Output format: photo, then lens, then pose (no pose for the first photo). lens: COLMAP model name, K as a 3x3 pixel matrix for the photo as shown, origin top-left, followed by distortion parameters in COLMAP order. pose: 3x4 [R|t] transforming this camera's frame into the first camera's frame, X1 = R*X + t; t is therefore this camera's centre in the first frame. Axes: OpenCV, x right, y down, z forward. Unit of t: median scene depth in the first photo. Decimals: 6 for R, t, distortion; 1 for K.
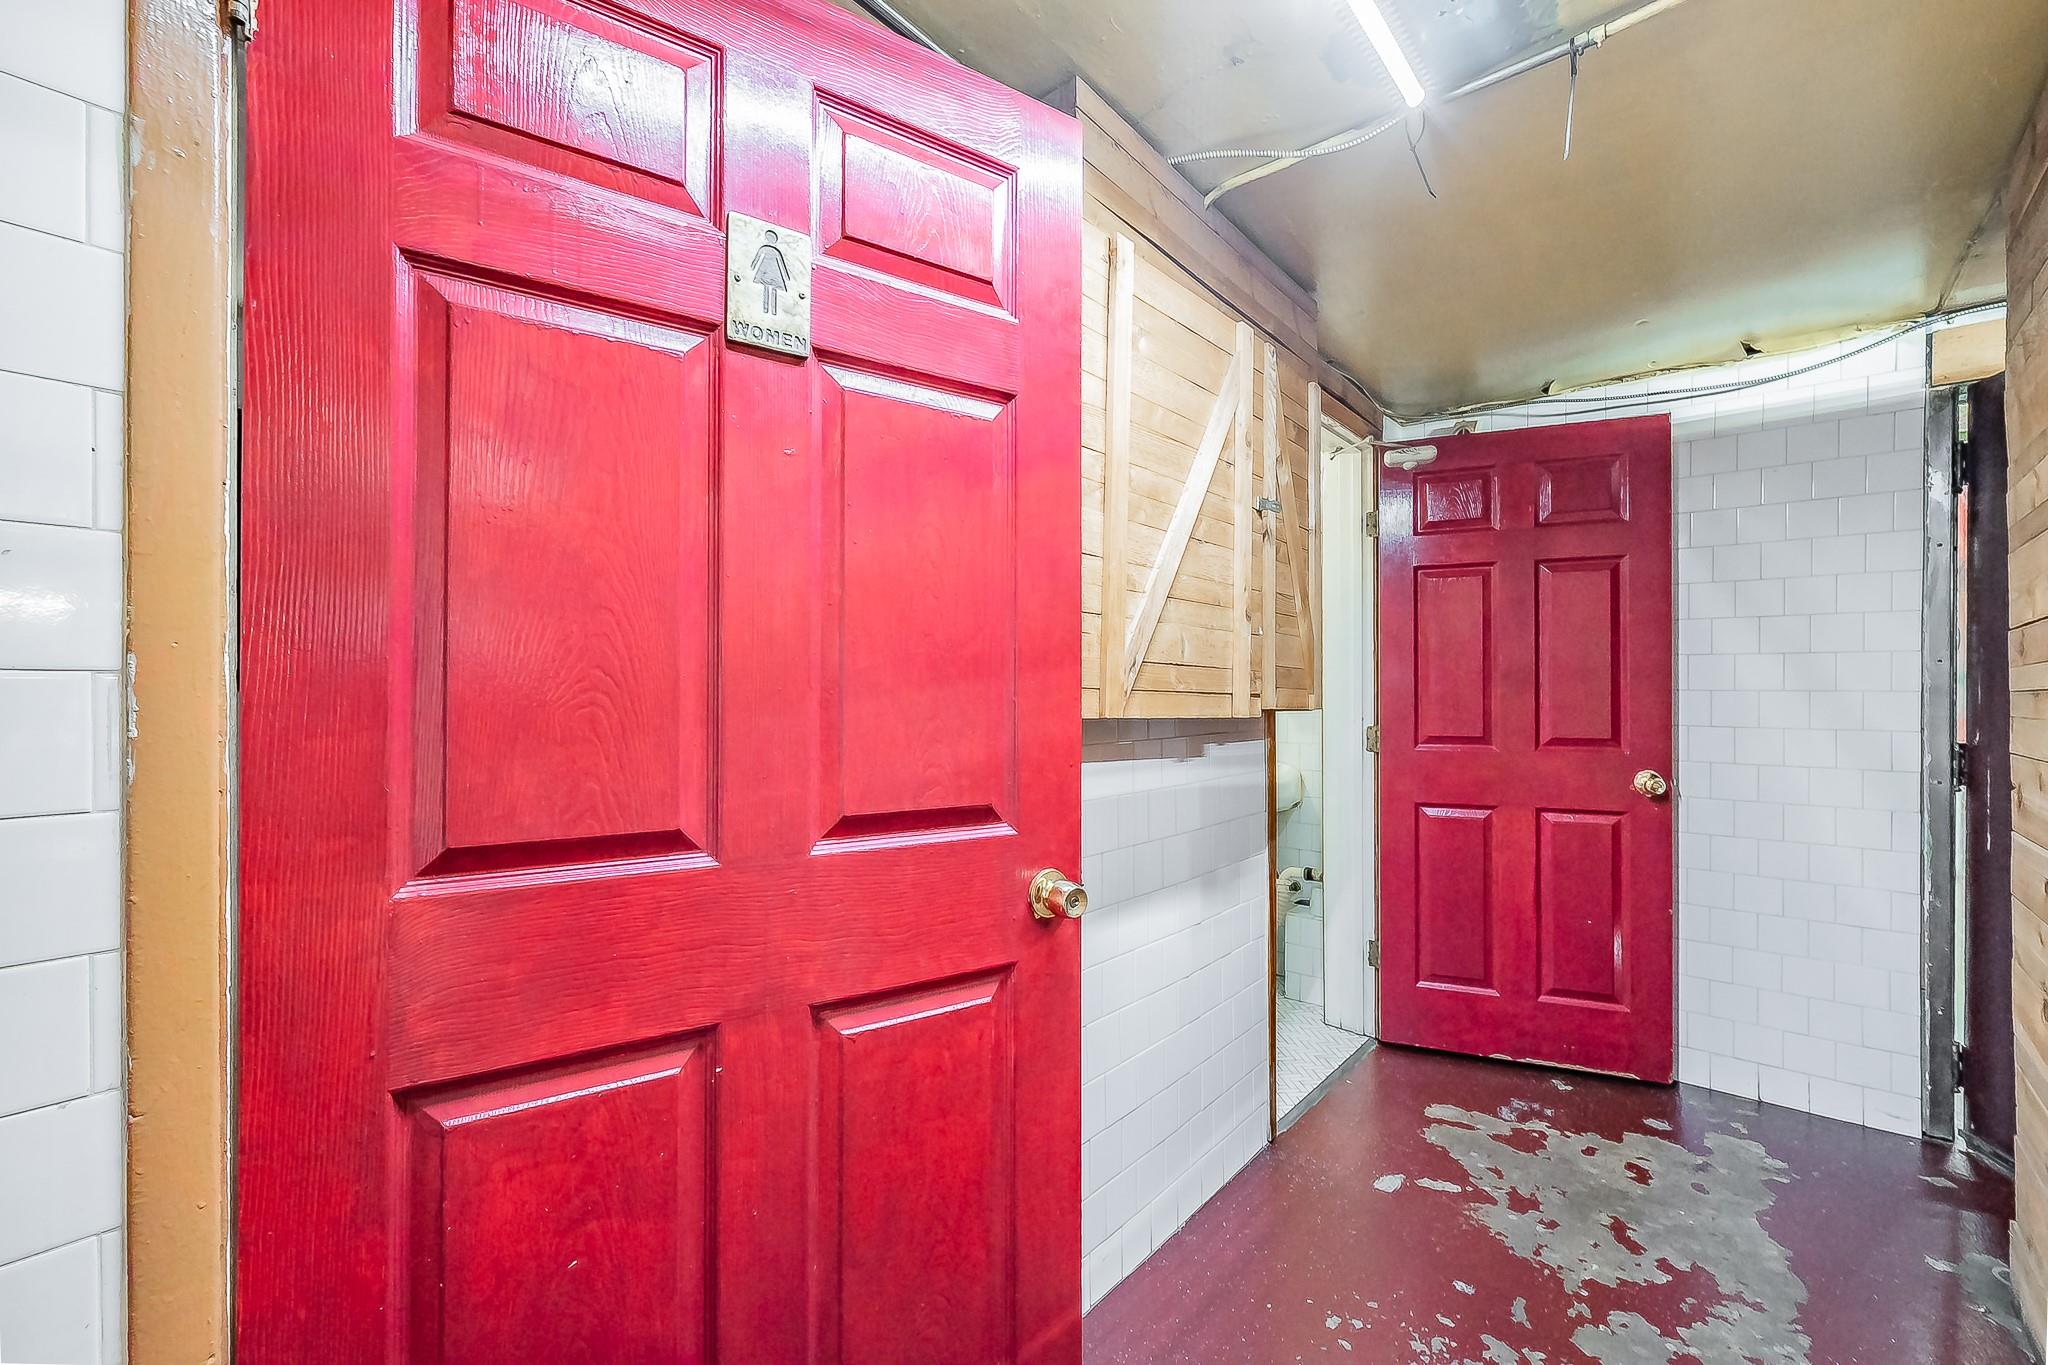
lens RADIAL K [[845.4, 0, 1028.1], [0, 845.4, 688.7], [0, 0, 1]] dist [0.002692, 0.000162]
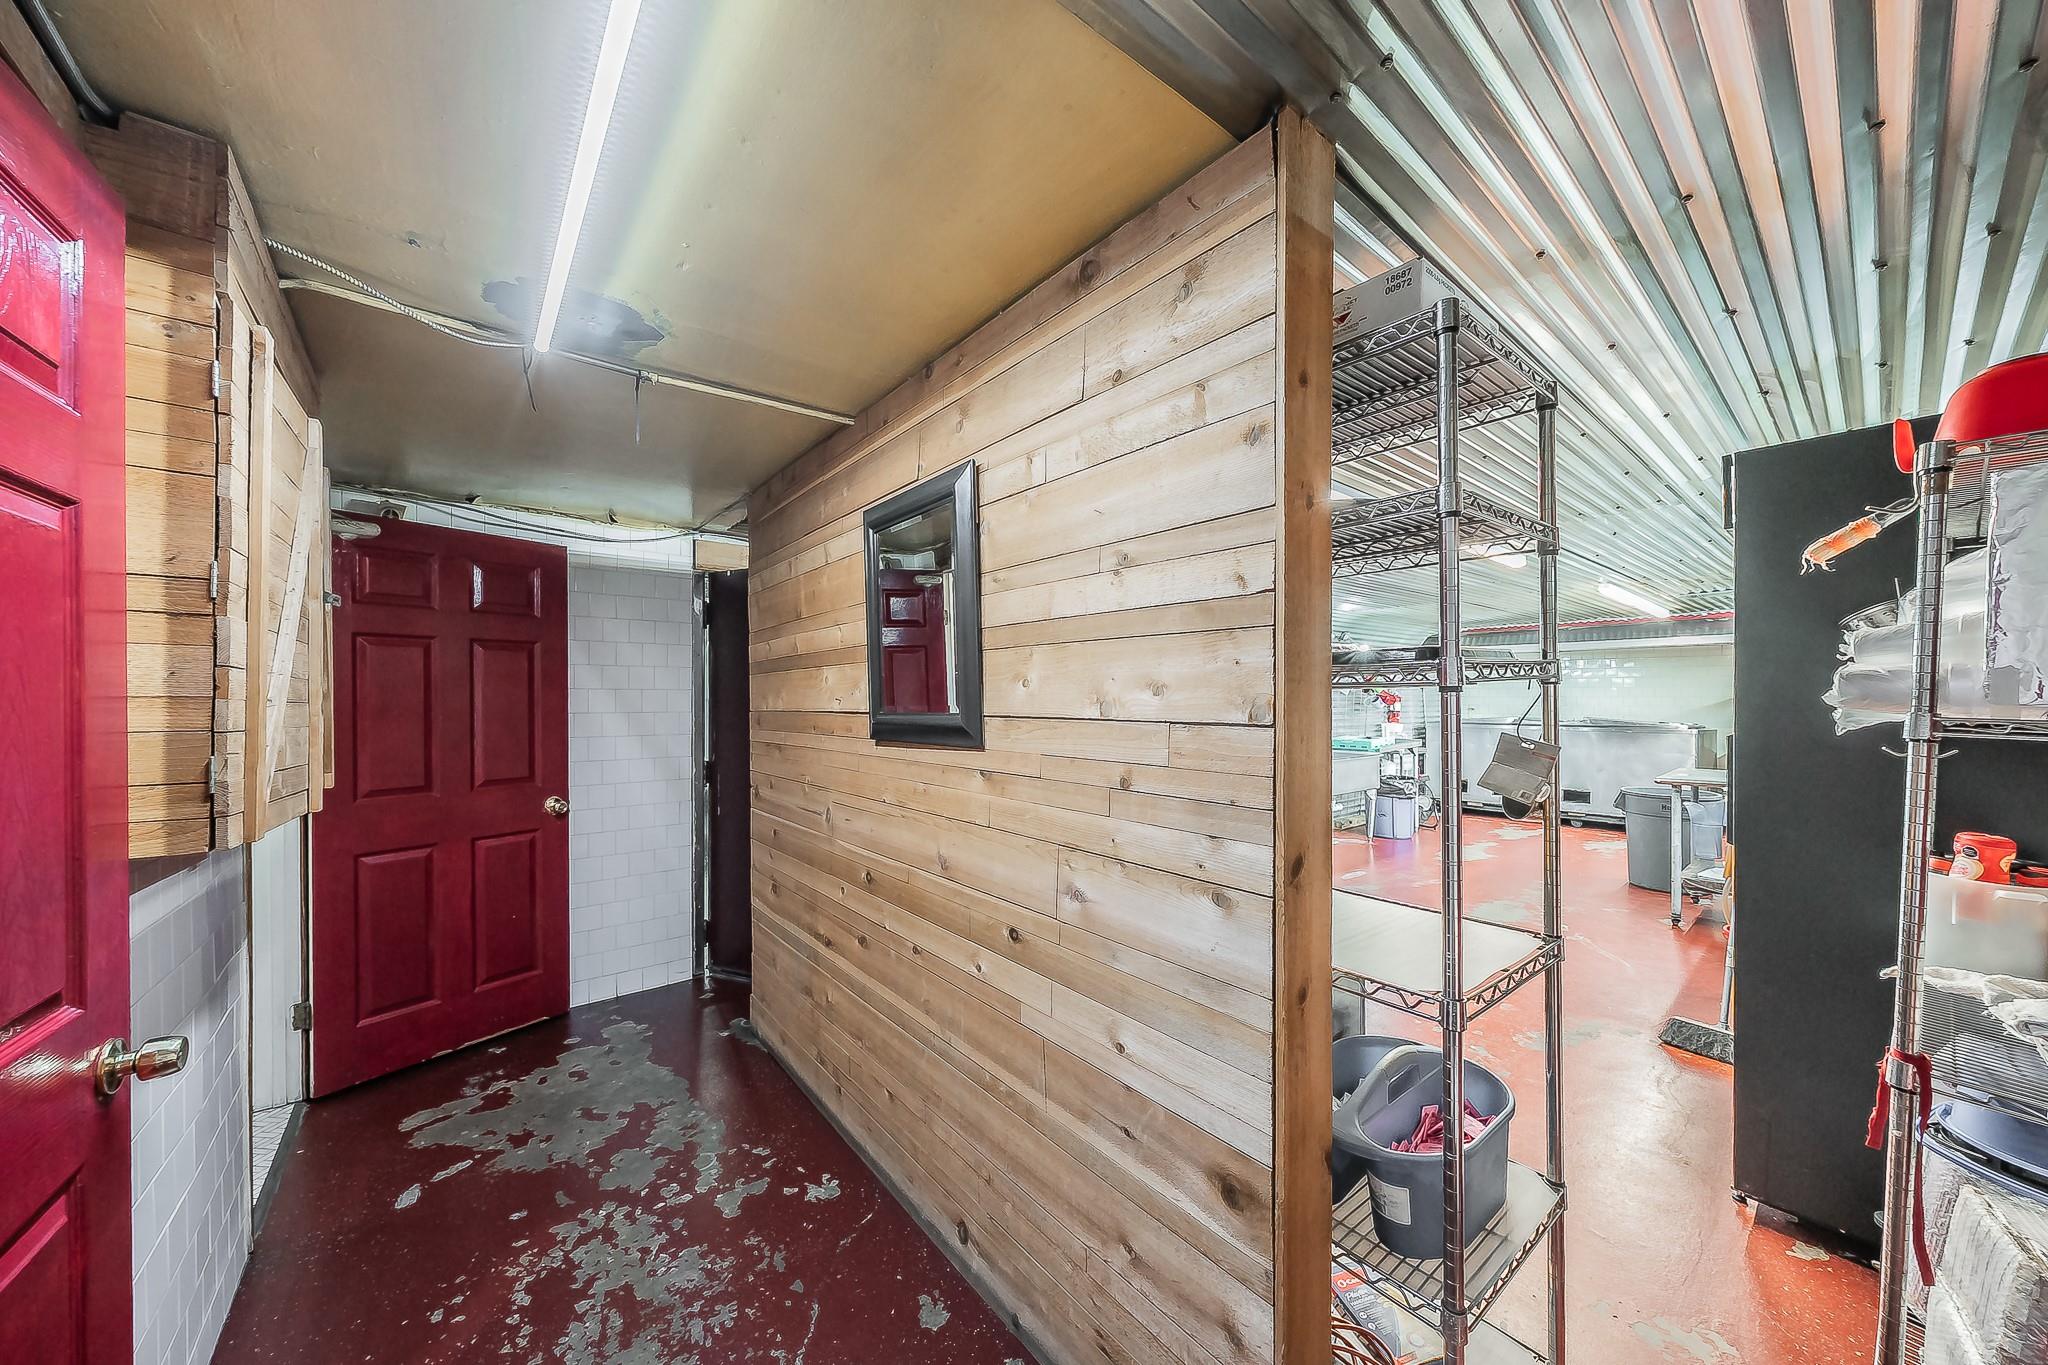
lens RADIAL K [[689.2, 0, 1025.9], [0, 689.2, 697.4], [0, 0, 1]] dist [0.001262, 0.000074]
pose [[0.191529, 0.006315, 0.981467, -0.273508], [0.003458, 0.999969, -0.007109, -0.063705], [-0.981481, 0.004756, 0.191501, 0.007217]]
